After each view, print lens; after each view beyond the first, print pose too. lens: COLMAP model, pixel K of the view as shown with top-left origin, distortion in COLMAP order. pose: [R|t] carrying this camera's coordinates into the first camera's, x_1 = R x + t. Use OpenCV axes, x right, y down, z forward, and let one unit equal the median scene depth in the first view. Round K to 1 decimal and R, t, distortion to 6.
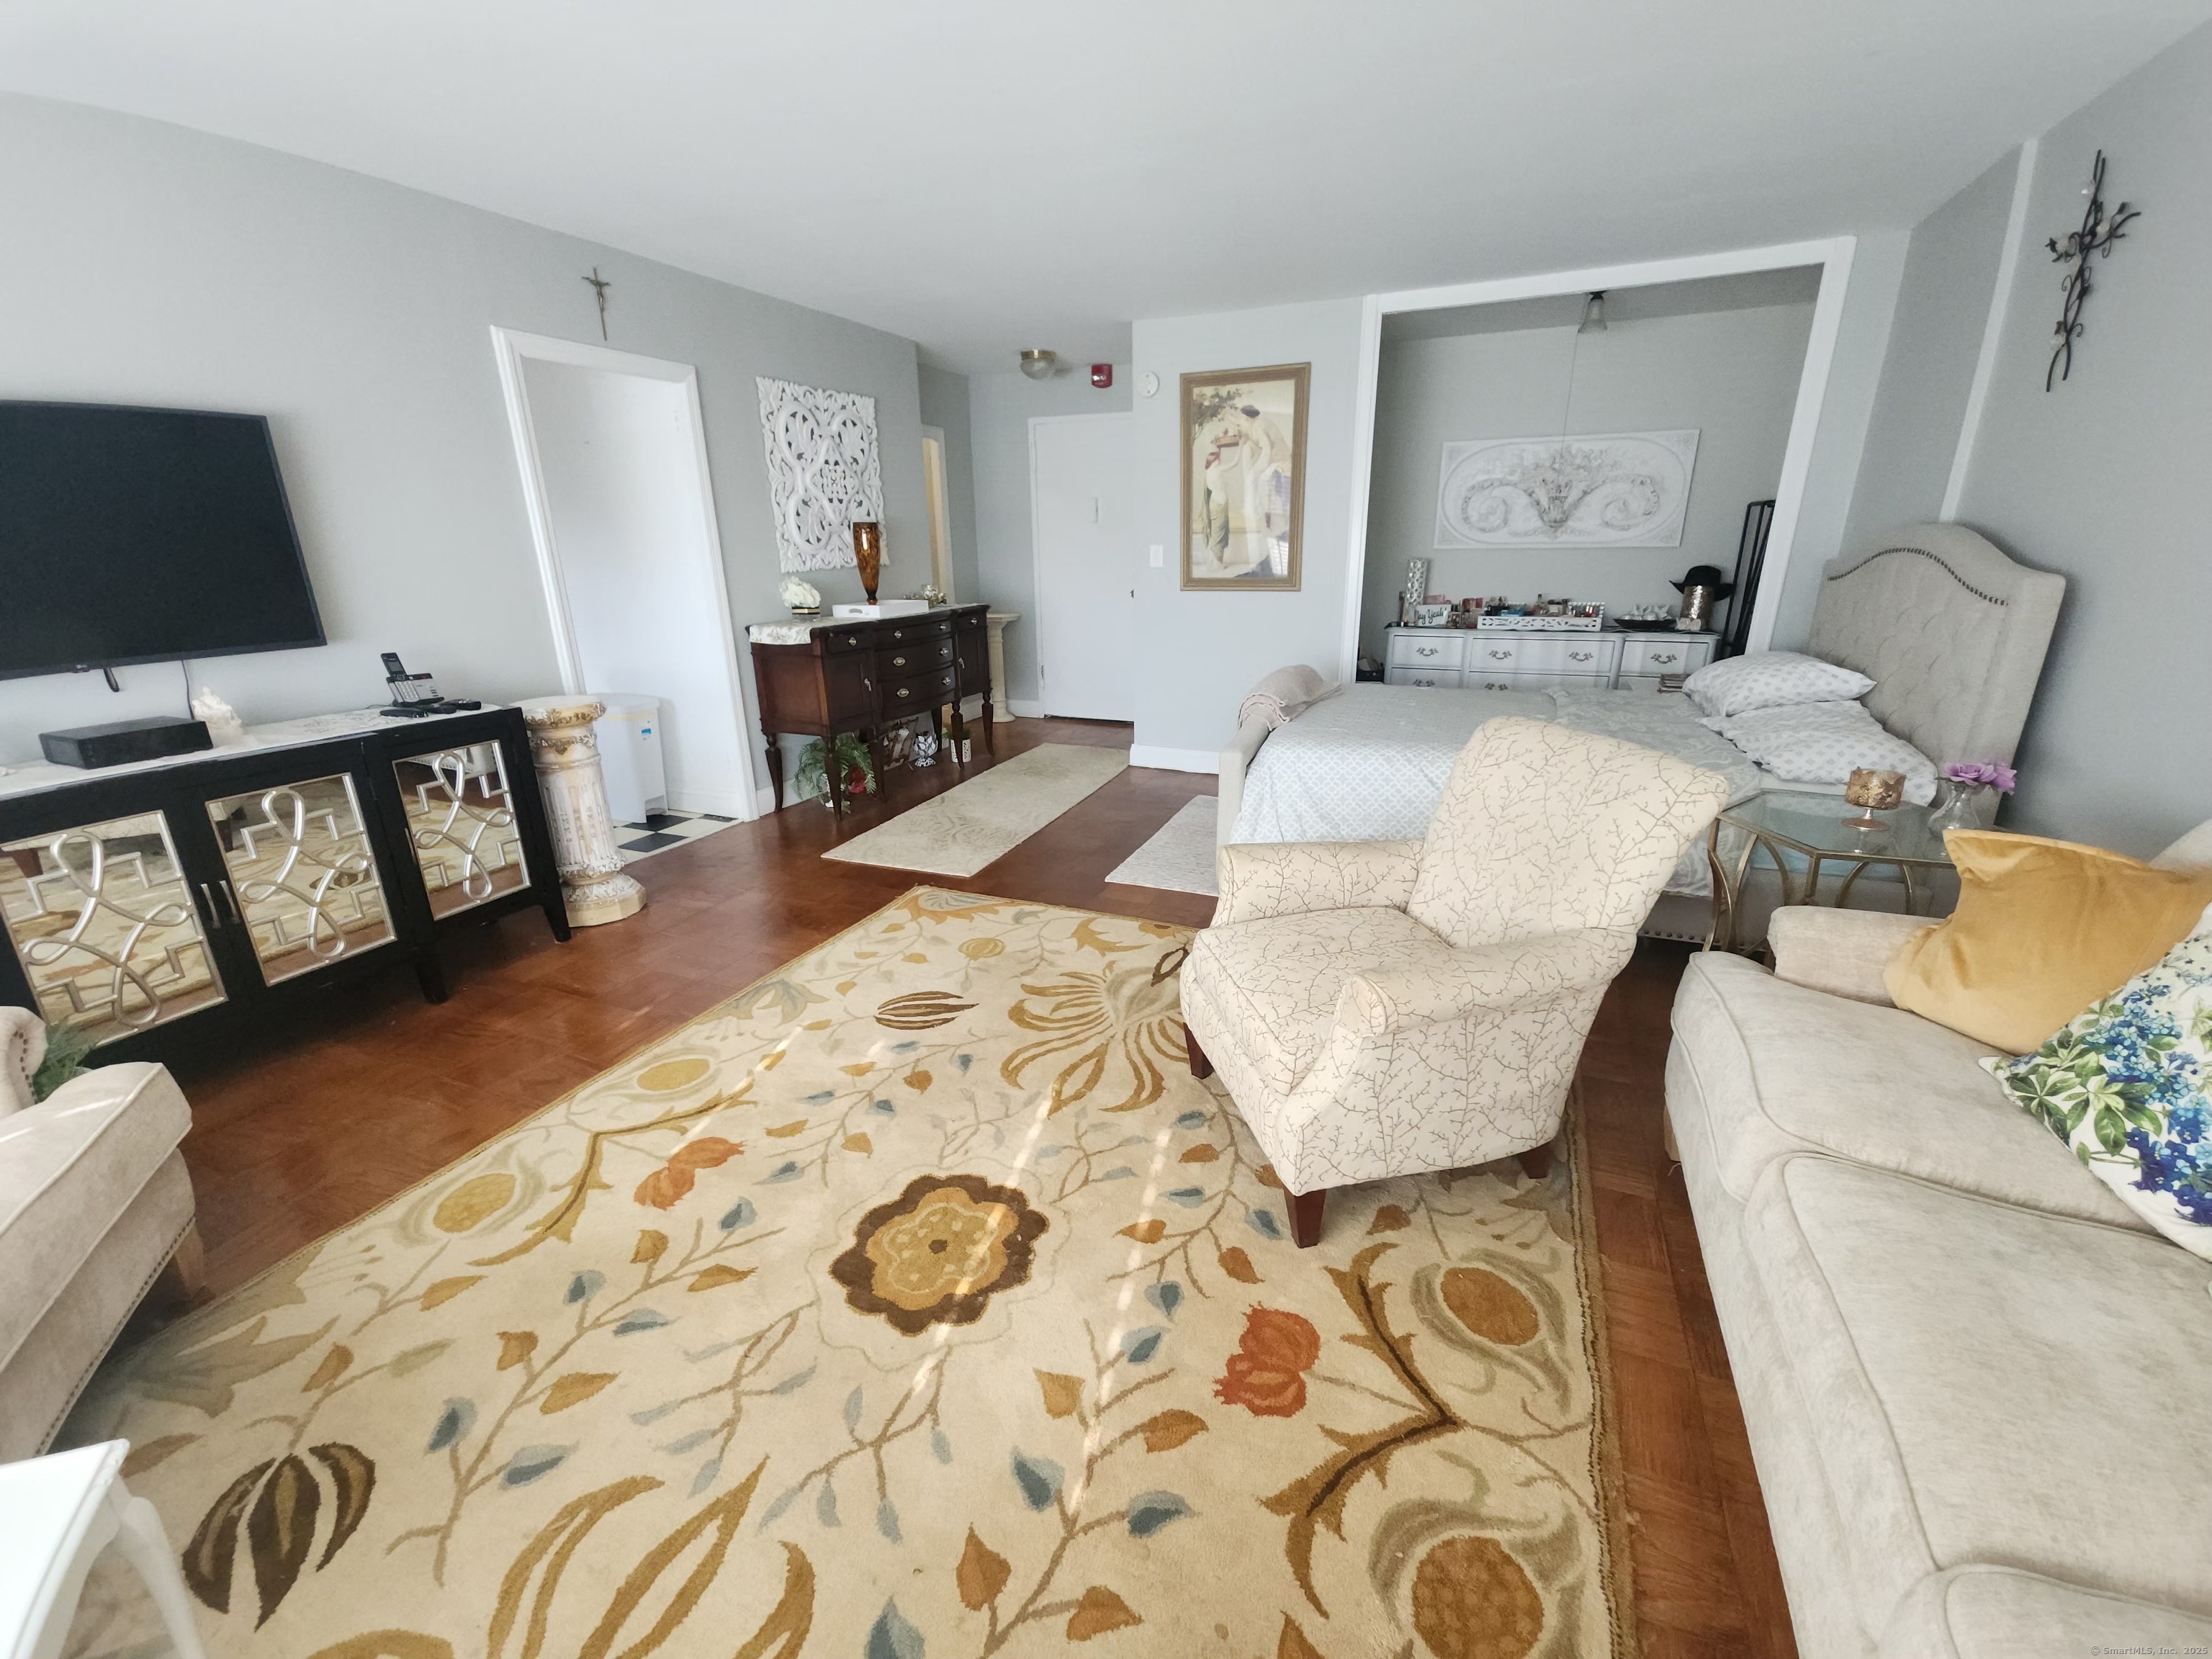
lens RADIAL K [[903.7, 0, 1111.5], [0, 903.7, 835.0], [0, 0, 1]] dist [0.000976, -0.004007]
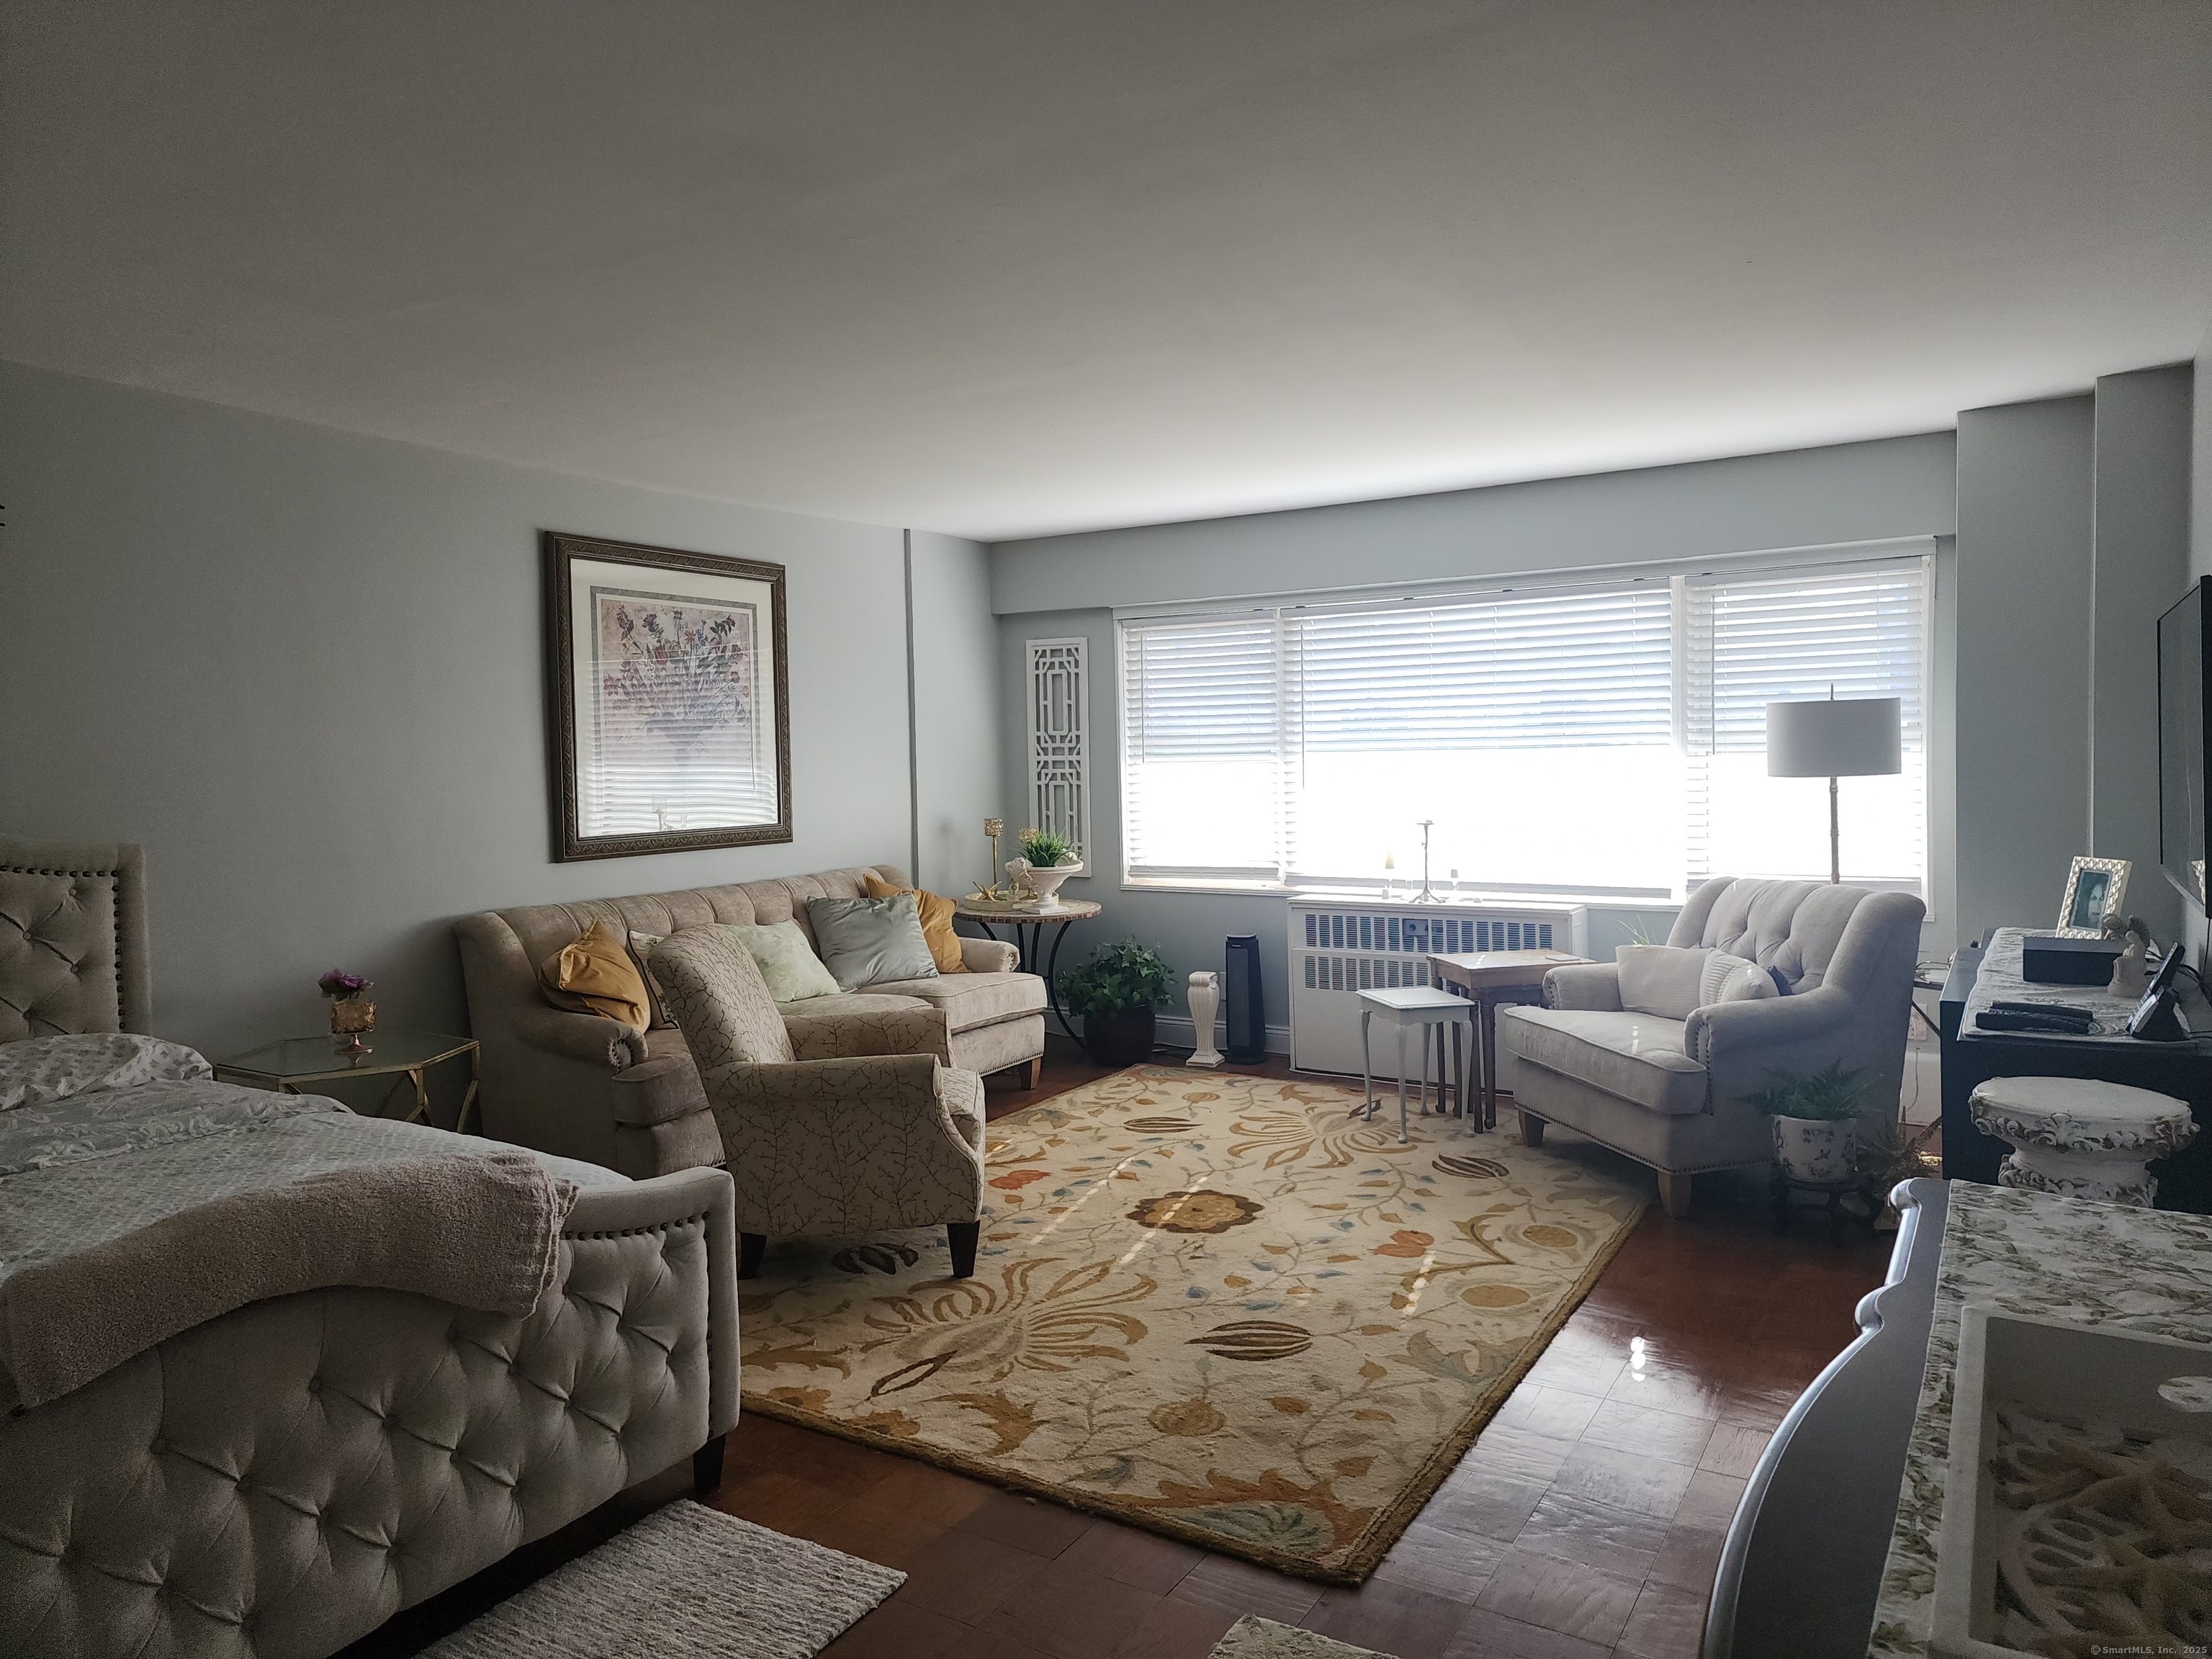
lens RADIAL K [[1474.0, 0, 1111.7], [0, 1474.0, 810.2], [0, 0, 1]] dist [0.054197, -0.038380]
pose [[-0.988462, 0.026701, 0.149094, -0.282988], [0.077428, 0.935083, 0.345868, -0.682811], [-0.130181, 0.353421, -0.926362, 1.999307]]
